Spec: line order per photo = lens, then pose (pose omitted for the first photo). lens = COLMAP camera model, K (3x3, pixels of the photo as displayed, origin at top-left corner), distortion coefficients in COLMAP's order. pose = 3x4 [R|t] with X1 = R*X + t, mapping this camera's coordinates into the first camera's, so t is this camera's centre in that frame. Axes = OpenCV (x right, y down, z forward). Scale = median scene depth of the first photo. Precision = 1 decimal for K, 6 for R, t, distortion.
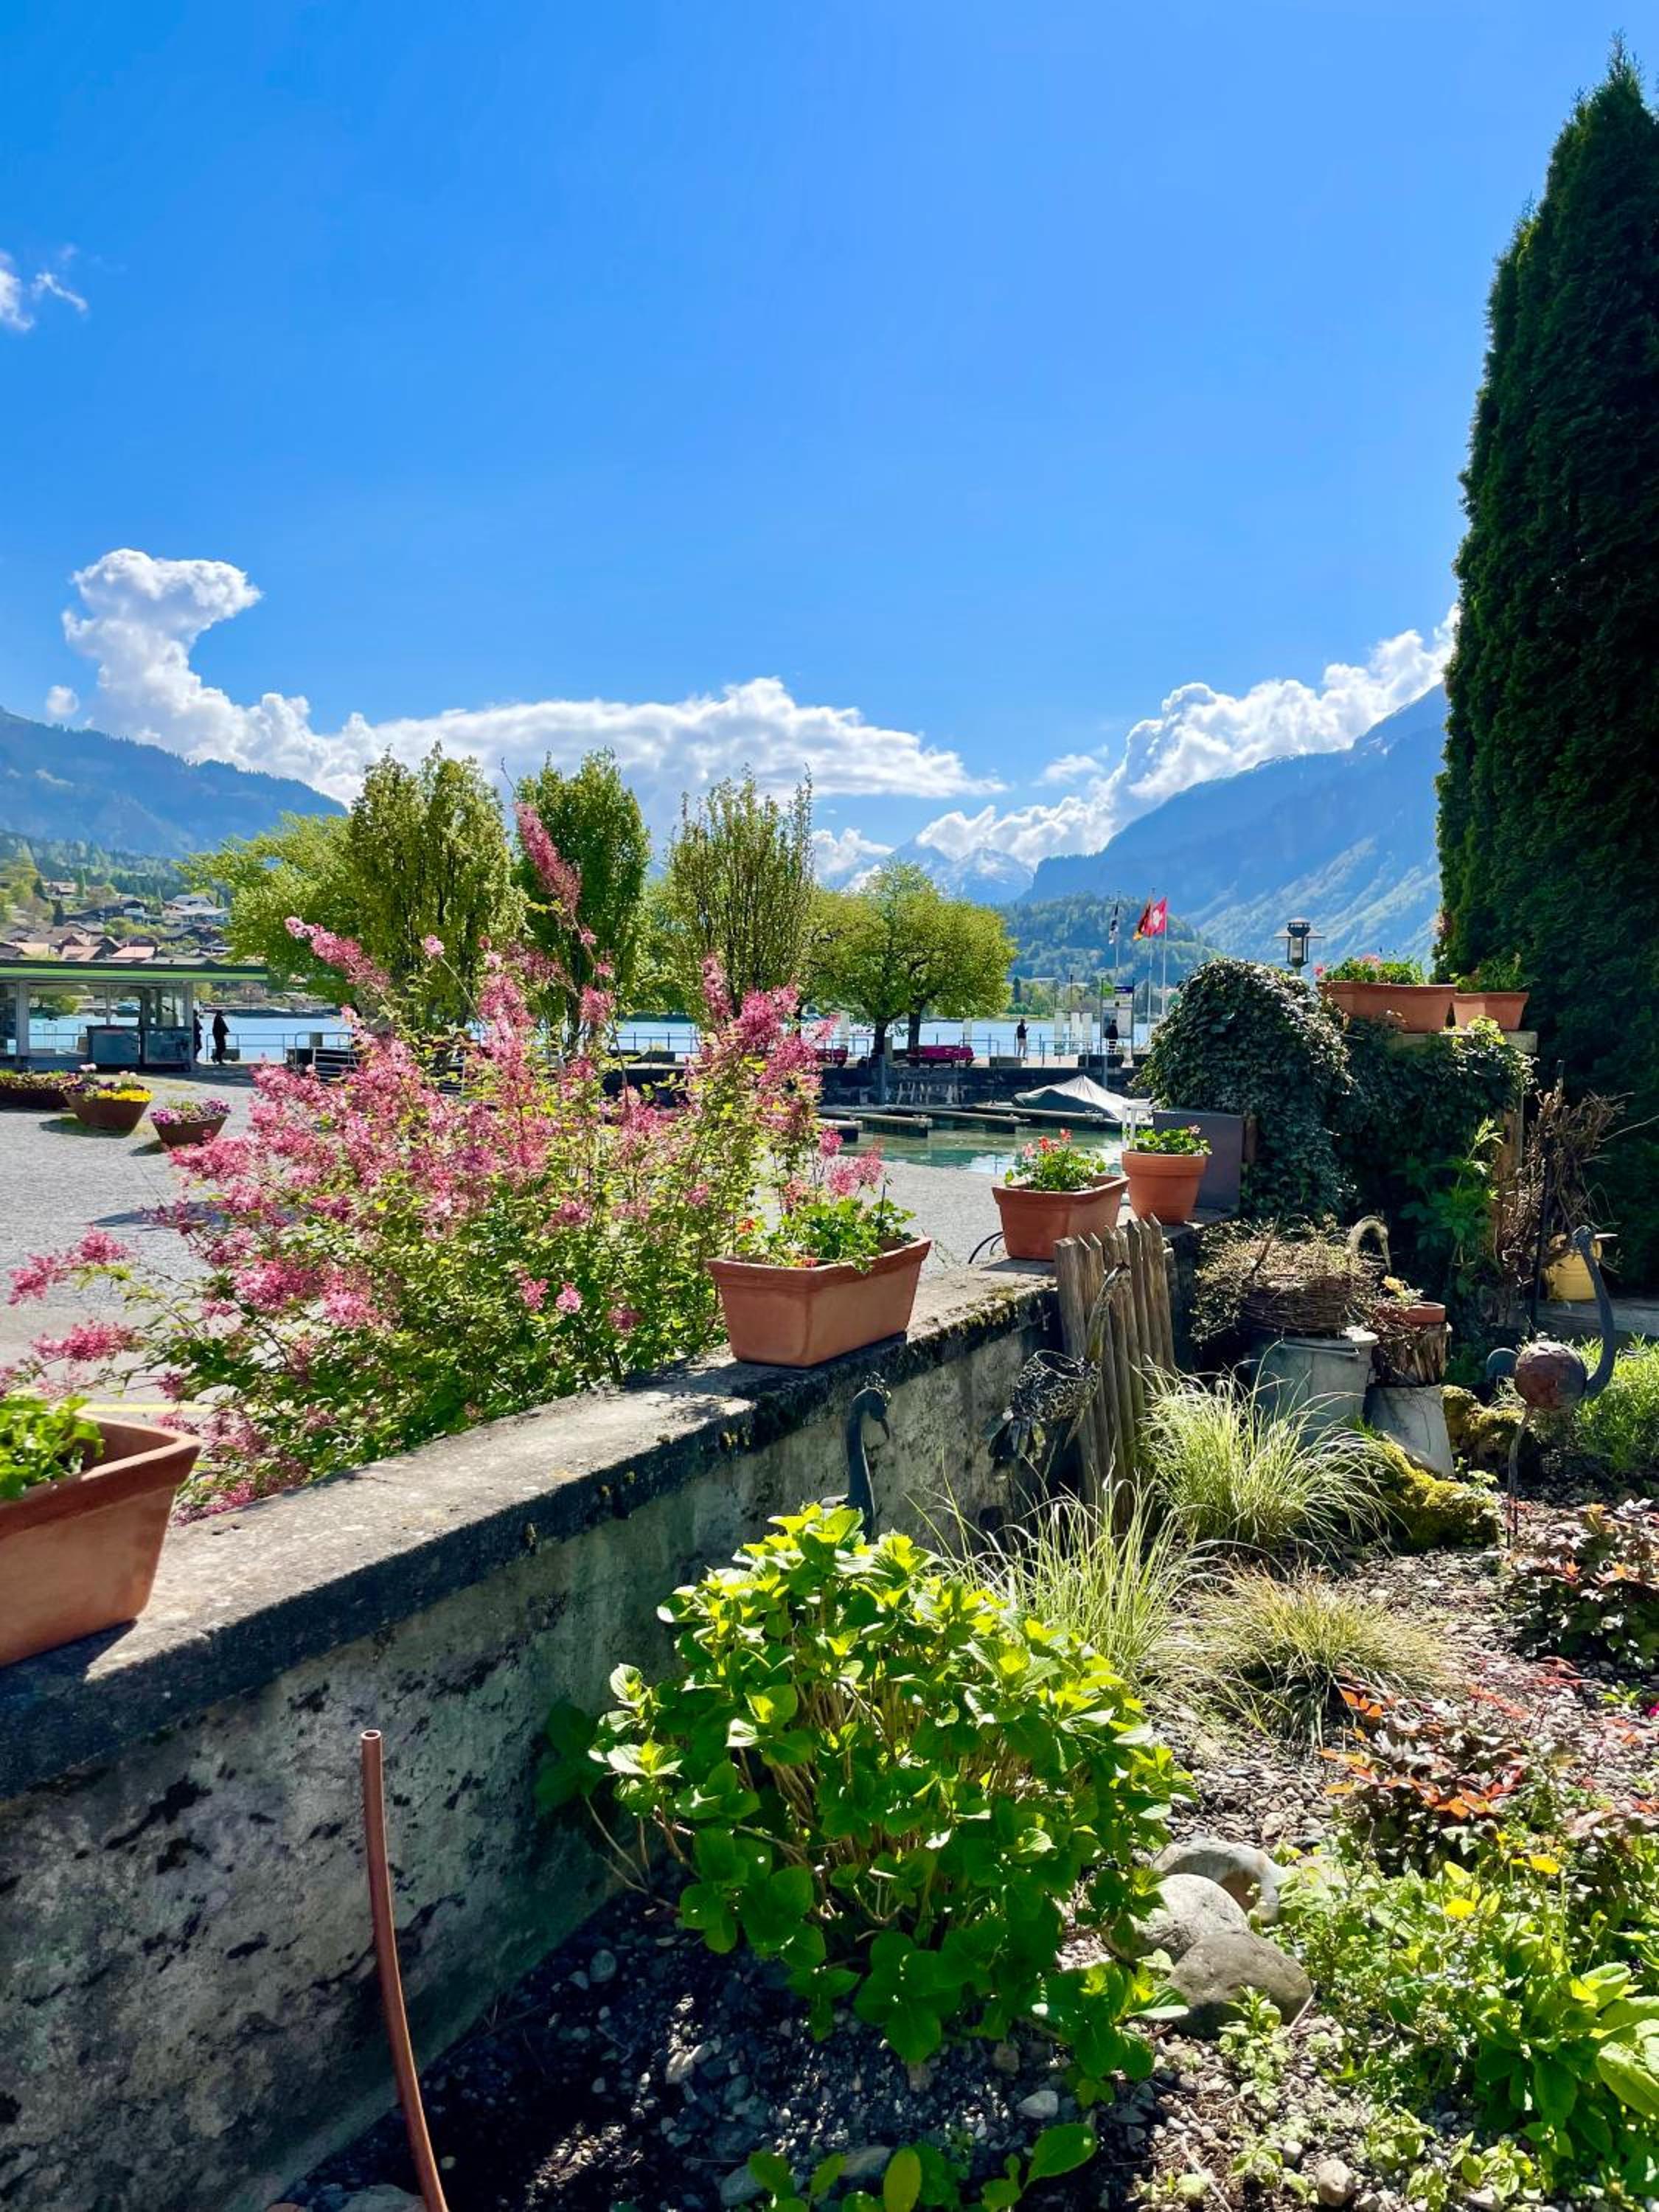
lens RADIAL K [[1651.0, 0, 829.5], [0, 1651.0, 1106.0], [0, 0, 1]] dist [0.077827, -0.107716]
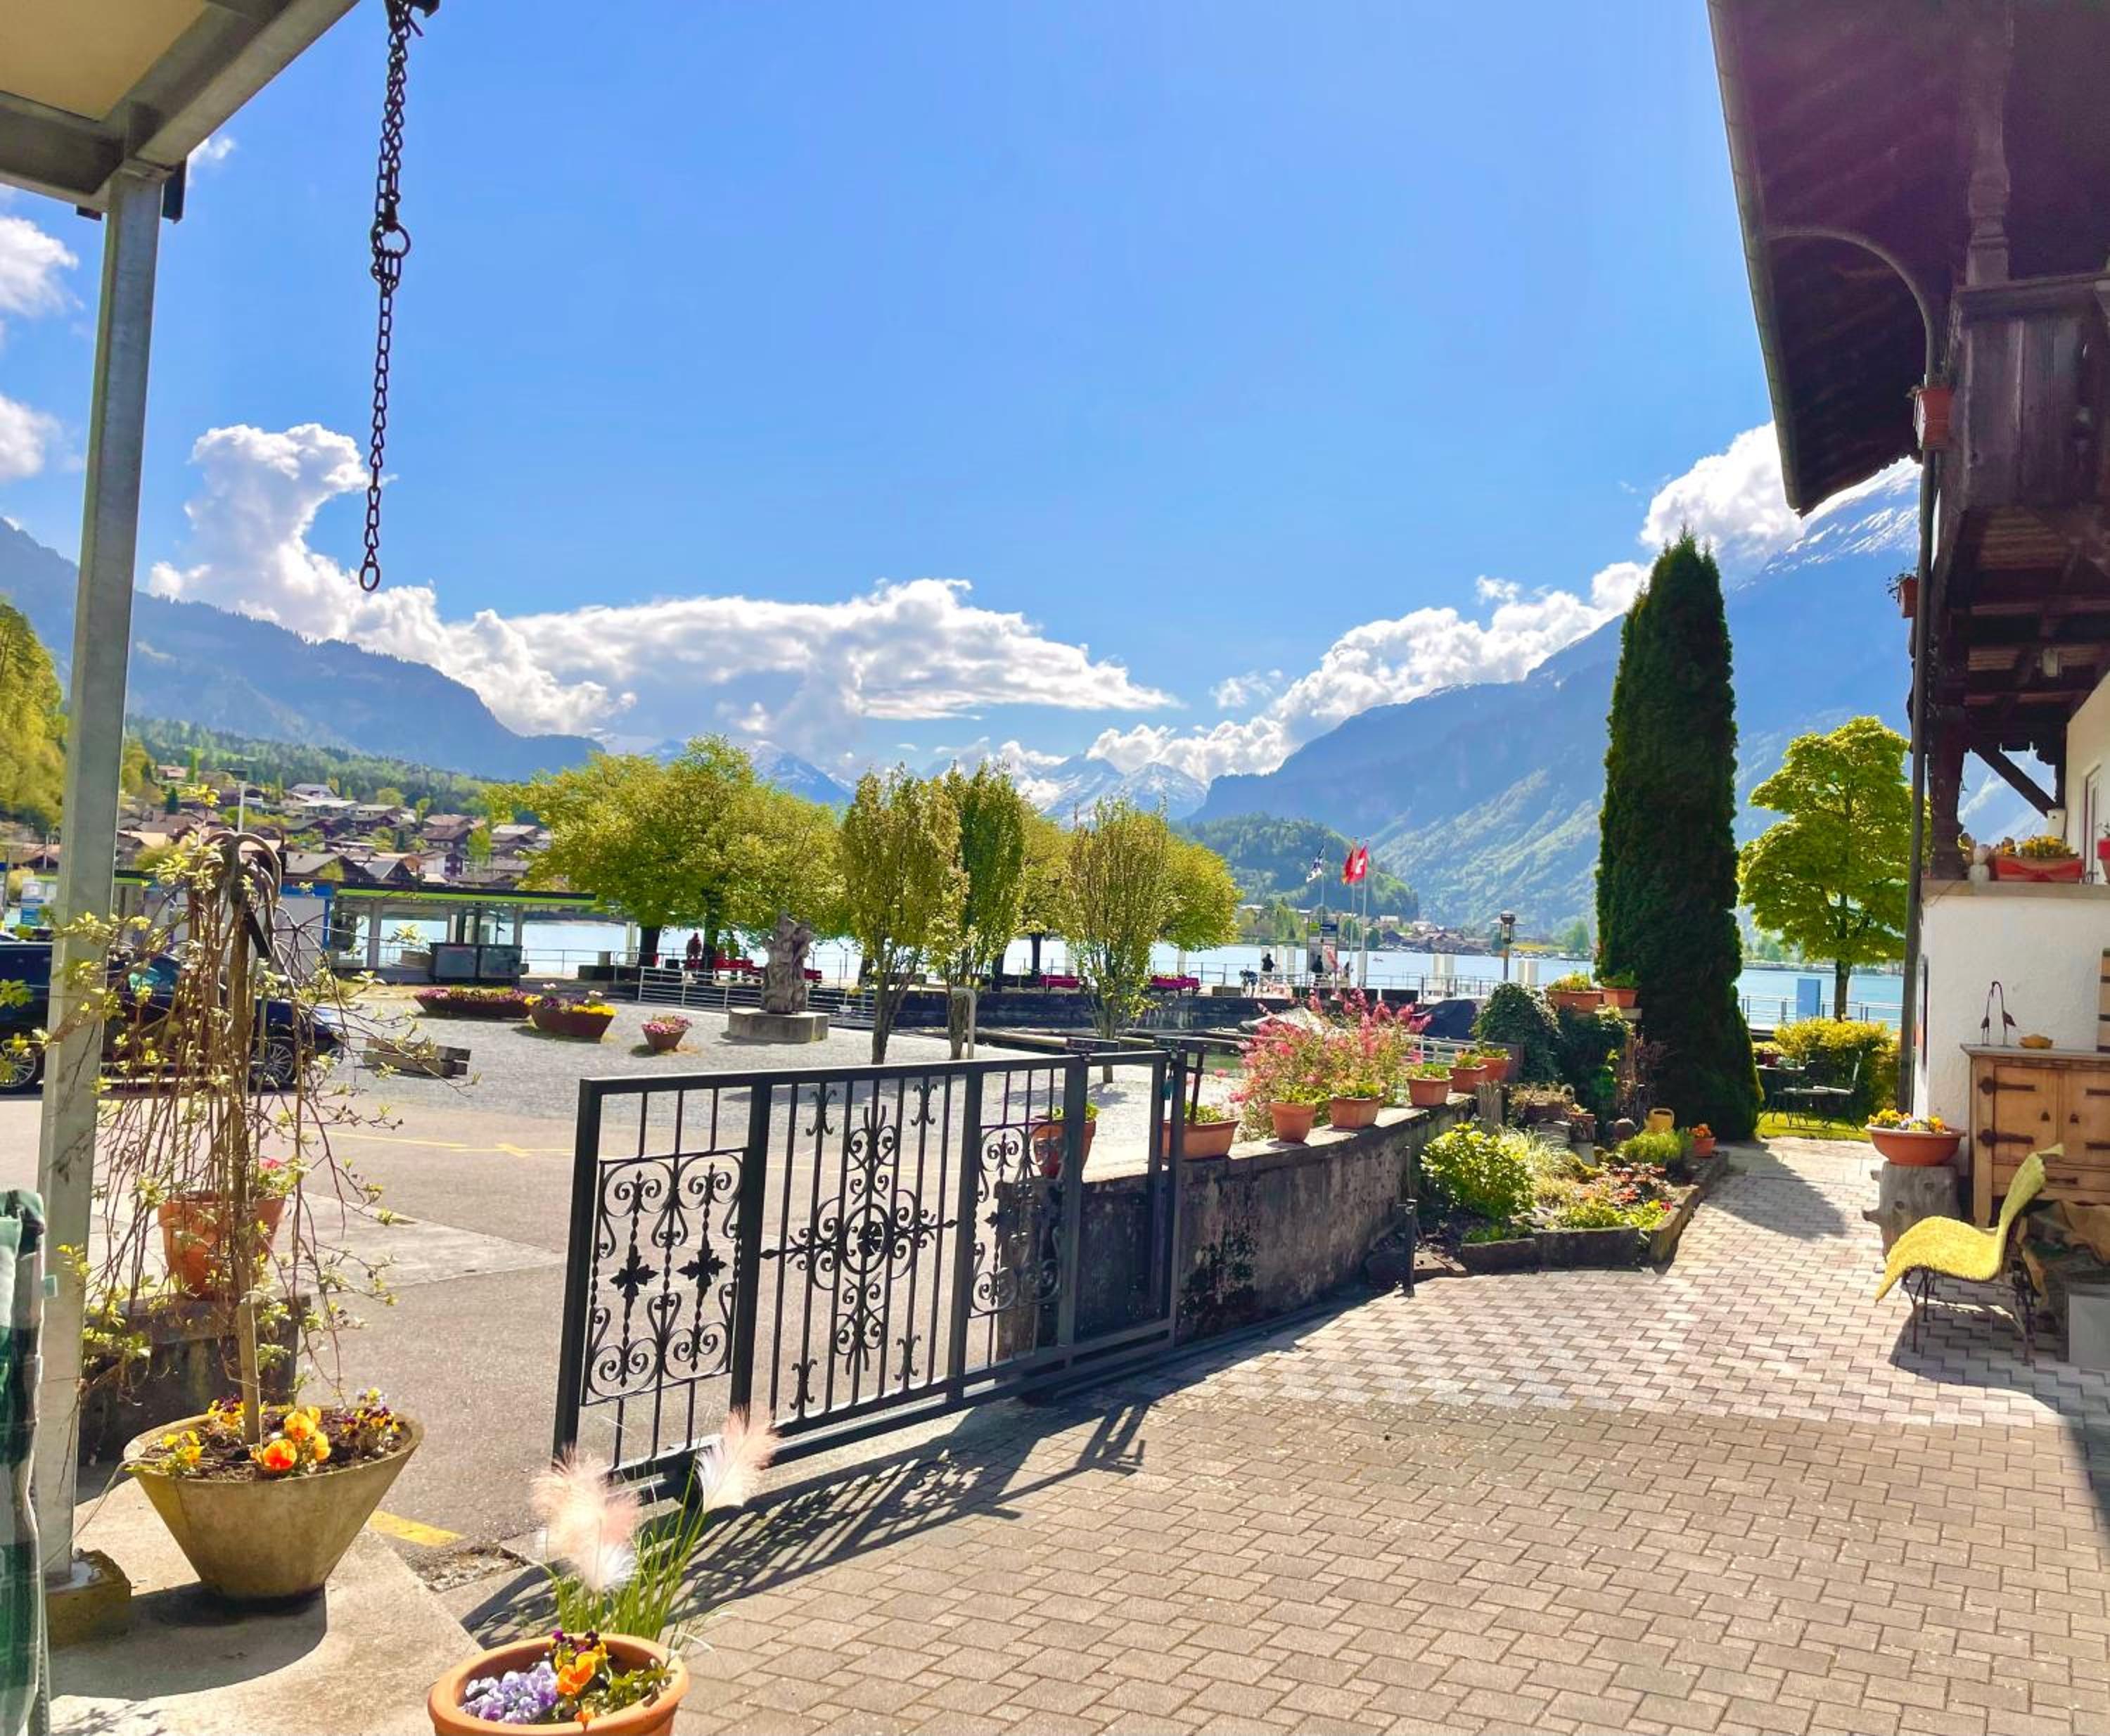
lens RADIAL K [[2001.4, 0, 1055.0], [0, 2001.4, 868.0], [0, 0, 1]] dist [0.049871, -0.004661]
pose [[0.996508, 0.029533, 0.078102, -0.120881], [-0.023387, 0.996642, -0.078467, -0.001244], [-0.080157, 0.076366, 0.993853, -0.345537]]
